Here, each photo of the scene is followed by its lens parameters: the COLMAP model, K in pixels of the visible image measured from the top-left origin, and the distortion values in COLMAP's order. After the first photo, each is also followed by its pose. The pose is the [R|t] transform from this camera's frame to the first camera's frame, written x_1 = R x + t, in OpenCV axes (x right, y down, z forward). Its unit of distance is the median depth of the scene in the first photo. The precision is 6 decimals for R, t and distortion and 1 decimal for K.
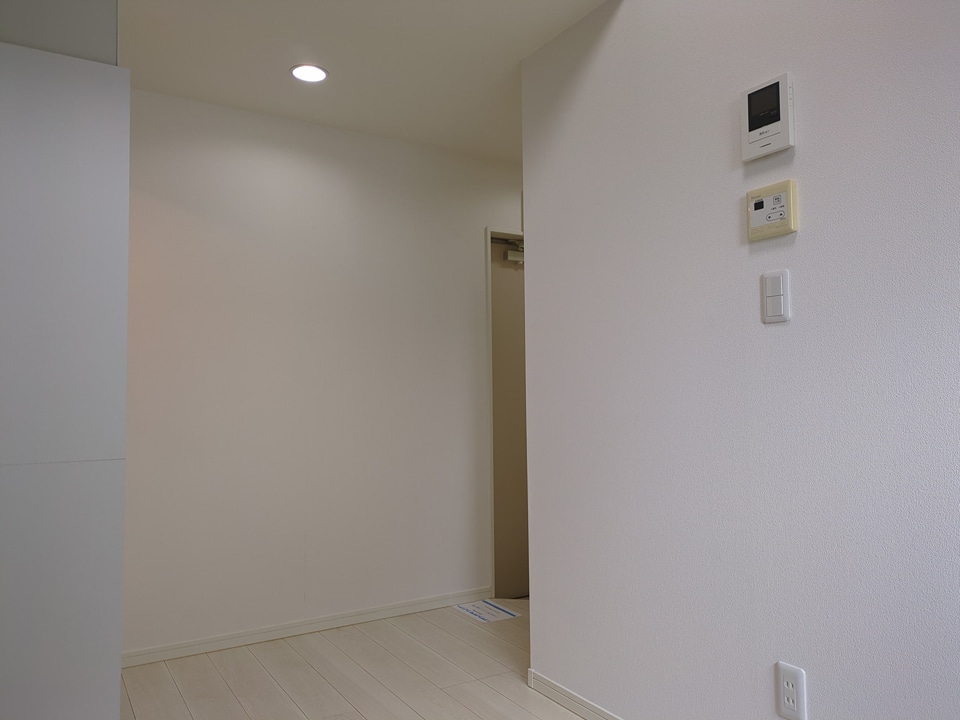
lens RADIAL K [[710.5, 0, 482.6], [0, 710.5, 364.9], [0, 0, 1]] dist [0.062151, -0.070283]
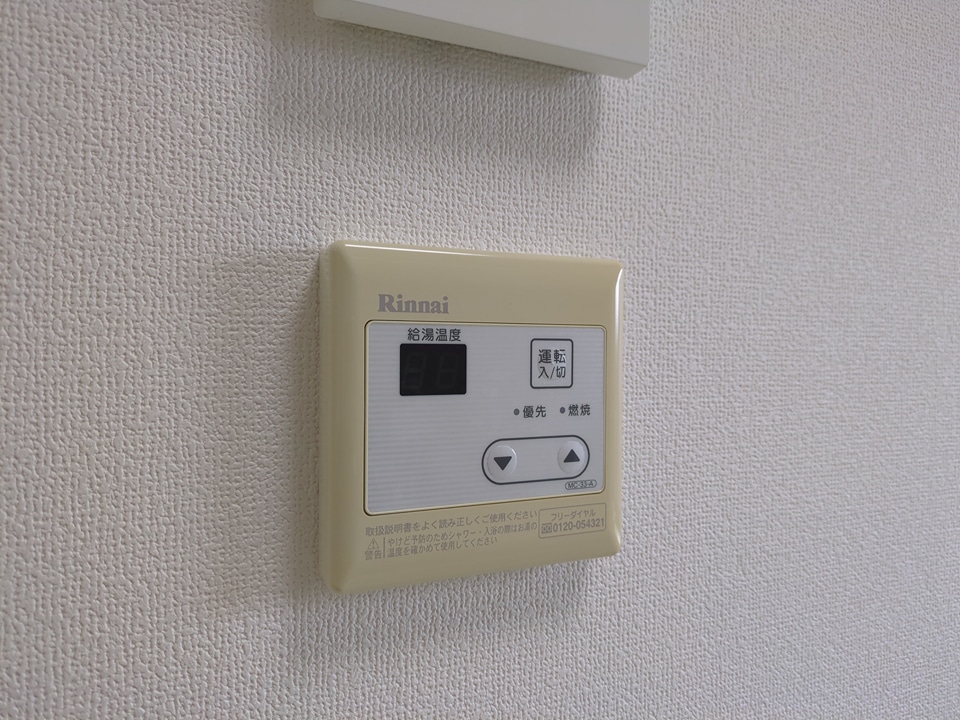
lens RADIAL K [[710.5, 0, 482.6], [0, 710.5, 364.9], [0, 0, 1]] dist [0.062151, -0.070283]
pose [[0.105936, -0.006327, 0.994353, 0.232343], [-0.050125, 0.998674, 0.011695, -0.217016], [-0.993109, -0.051081, 0.105478, 0.939409]]
